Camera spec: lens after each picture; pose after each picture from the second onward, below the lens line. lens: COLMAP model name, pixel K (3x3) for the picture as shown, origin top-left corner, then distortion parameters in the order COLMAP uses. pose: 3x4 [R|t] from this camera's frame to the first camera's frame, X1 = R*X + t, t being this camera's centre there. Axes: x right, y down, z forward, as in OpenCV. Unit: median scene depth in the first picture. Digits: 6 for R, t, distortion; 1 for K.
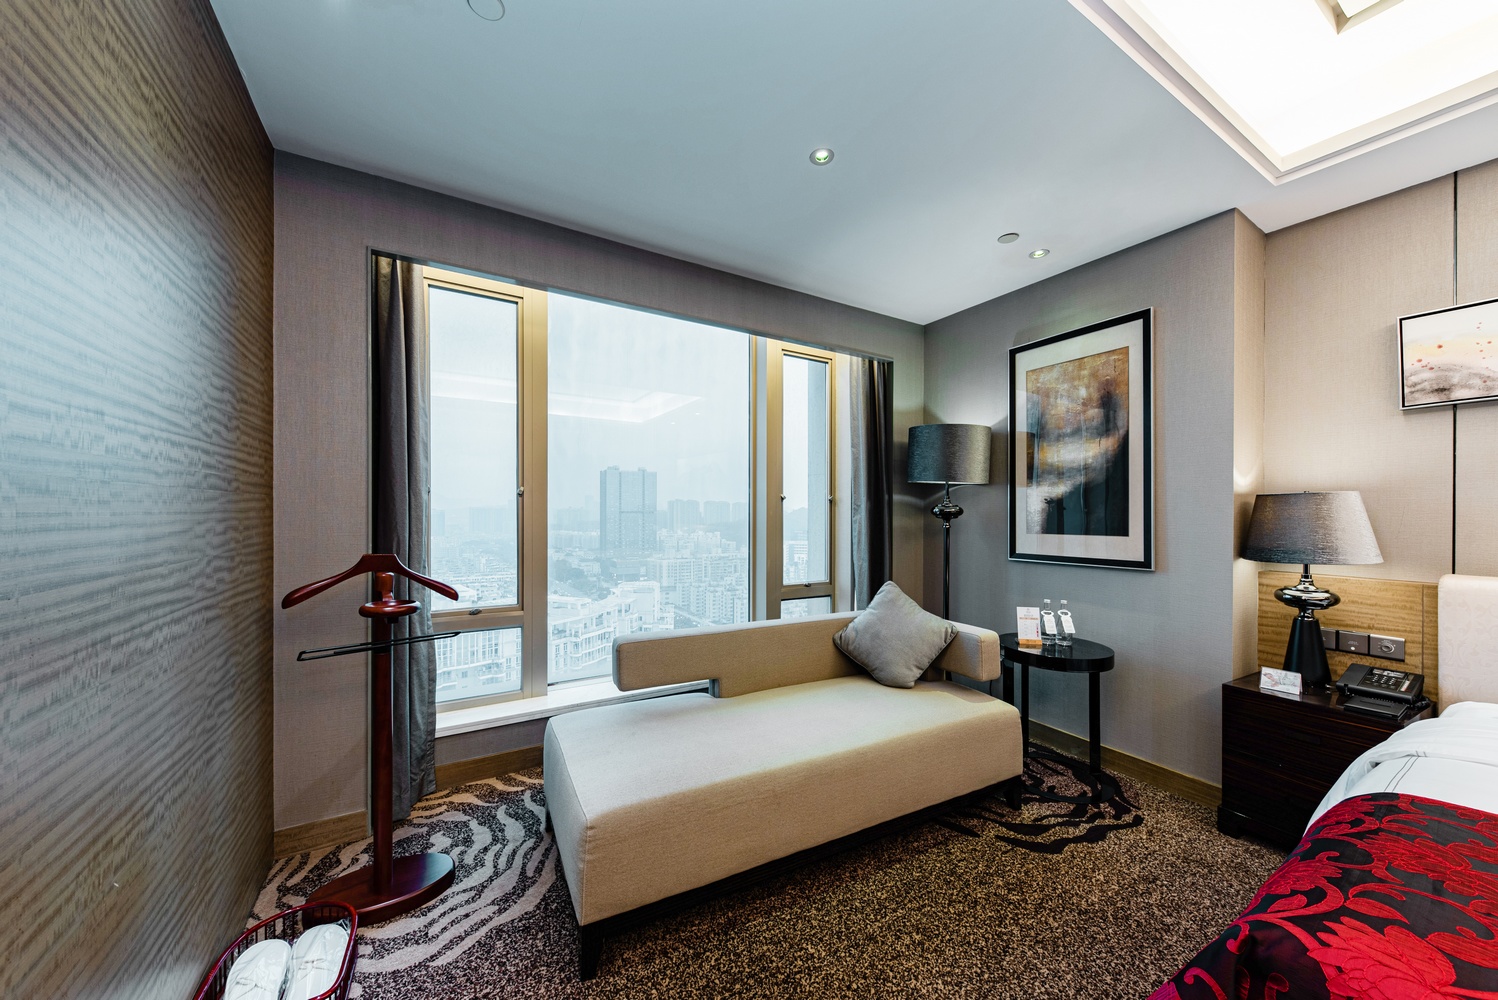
lens RADIAL K [[541.4, 0, 748.2], [0, 541.4, 507.1], [0, 0, 1]] dist [0.005313, -0.001039]
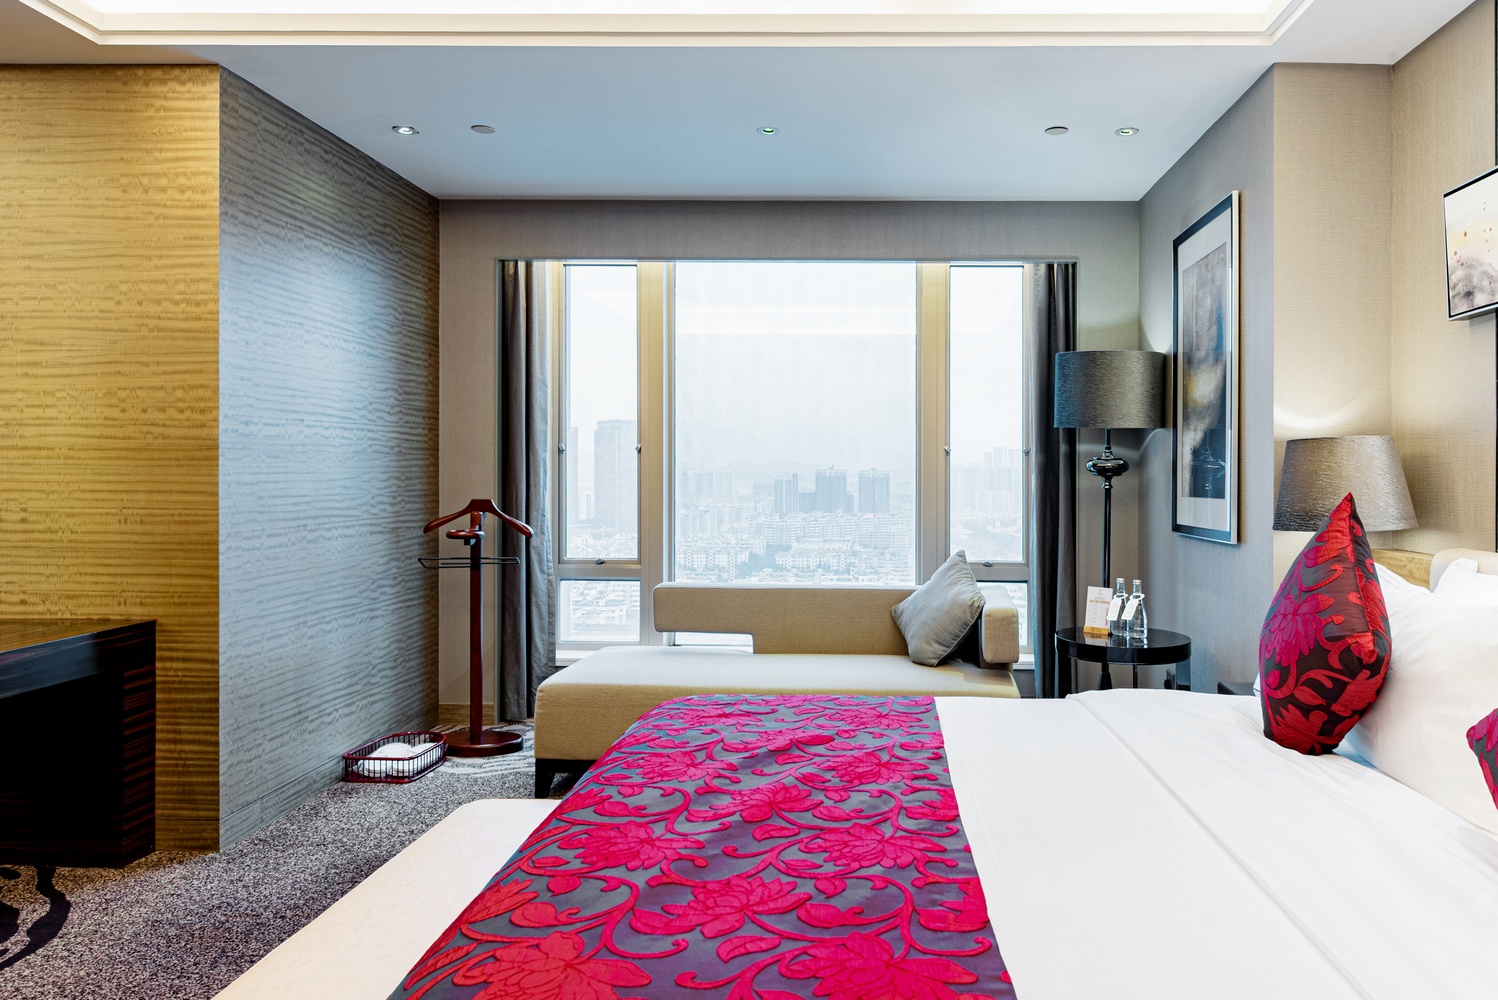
lens RADIAL K [[993.1, 0, 820.2], [0, 993.1, 454.3], [0, 0, 1]] dist [0.005741, -0.003455]
pose [[0.841682, -0.010452, -0.539872, 1.177627], [0.004765, 0.999917, -0.011930, 0.008341], [0.539953, 0.007469, 0.841662, -0.534037]]
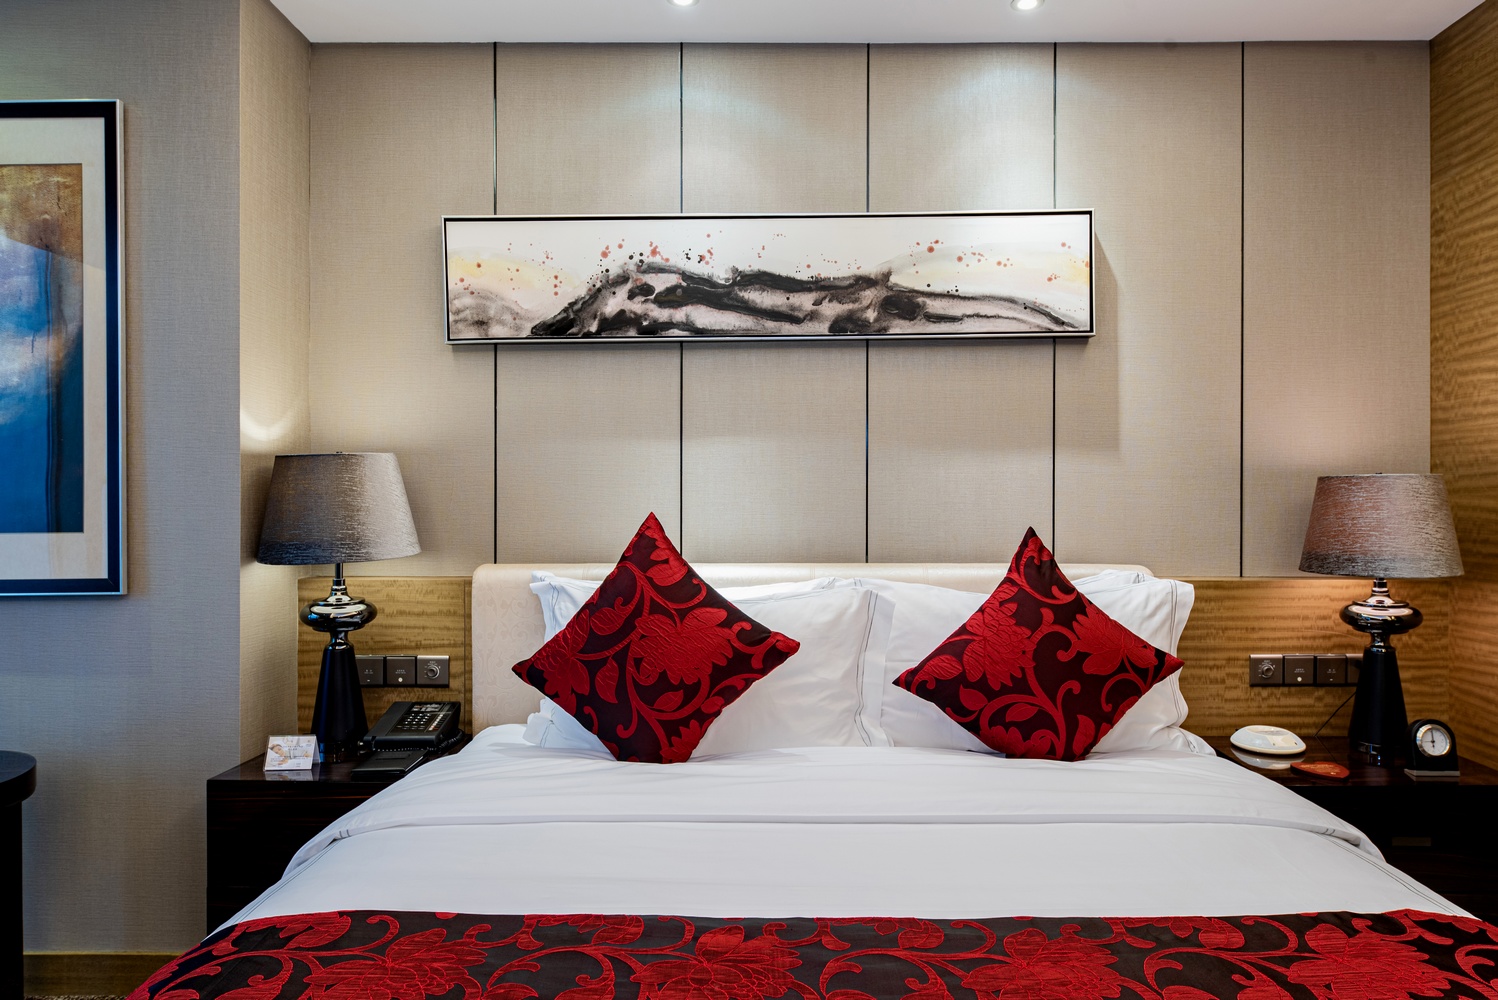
lens RADIAL K [[993.1, 0, 788.8], [0, 993.1, 484.8], [0, 0, 1]] dist [0.005741, -0.003455]
pose [[0.504631, -0.002540, 0.863332, 0.270332], [-0.001333, 0.999992, 0.003722, 0.005359], [-0.863334, -0.003029, 0.504623, -0.069910]]
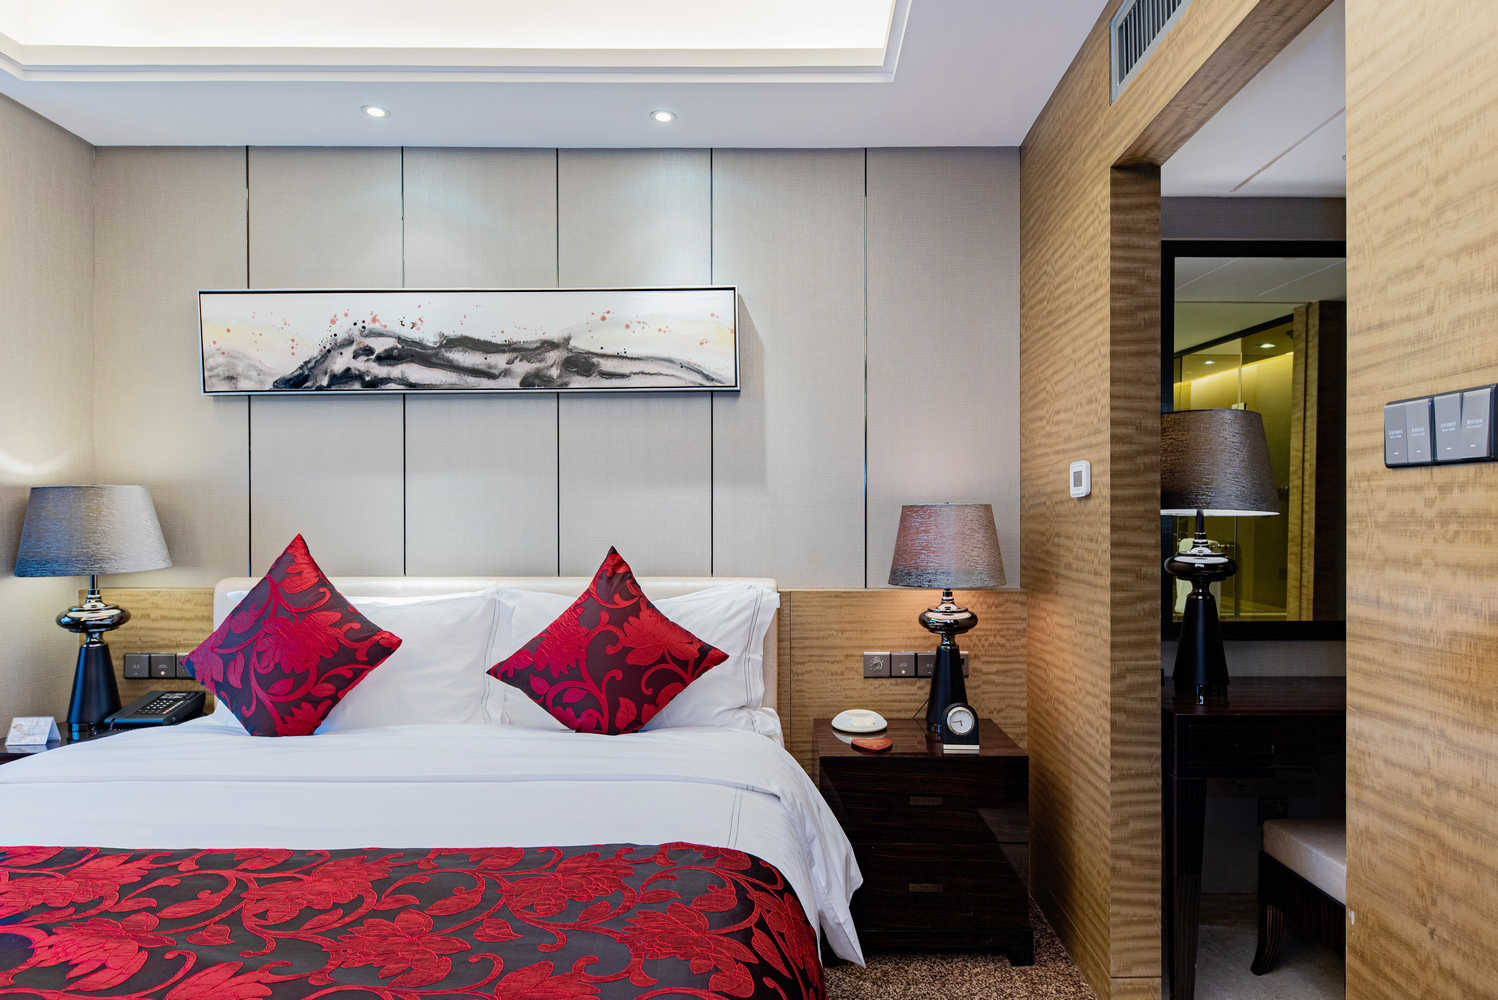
lens RADIAL K [[853.9, 0, 768.9], [0, 853.9, 519.8], [0, 0, 1]] dist [0.009676, -0.007499]
pose [[0.500782, -0.006555, 0.865549, 0.442624], [-0.002332, 0.999957, 0.008922, 0.008993], [-0.865570, -0.006486, 0.500746, -0.481268]]
